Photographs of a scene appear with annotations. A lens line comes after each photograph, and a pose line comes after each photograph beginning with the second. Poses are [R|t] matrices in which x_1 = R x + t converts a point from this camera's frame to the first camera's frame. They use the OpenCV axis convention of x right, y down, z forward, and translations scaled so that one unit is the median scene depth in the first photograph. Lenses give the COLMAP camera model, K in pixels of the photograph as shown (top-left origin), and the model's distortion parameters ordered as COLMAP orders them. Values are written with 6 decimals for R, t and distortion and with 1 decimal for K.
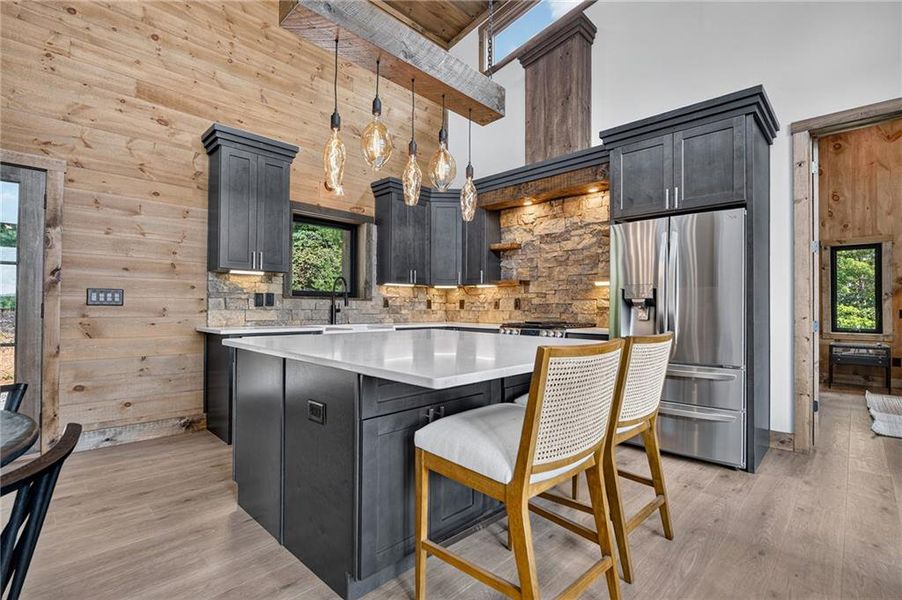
lens RADIAL K [[424.6, 0, 457.3], [0, 424.6, 305.4], [0, 0, 1]] dist [-0.001398, -0.000673]
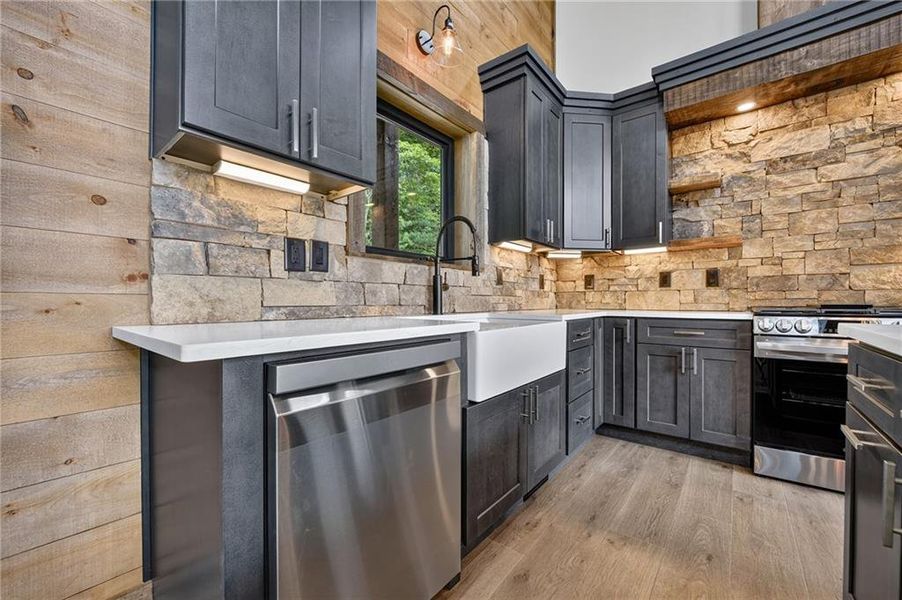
lens RADIAL K [[359.2, 0, 450.0], [0, 359.2, 297.3], [0, 0, 1]] dist [-0.006729, -0.002450]
pose [[0.996490, -0.008491, 0.083280, -0.293521], [0.008943, 0.999947, -0.005060, 0.025434], [-0.083233, 0.005787, 0.996513, 0.545107]]
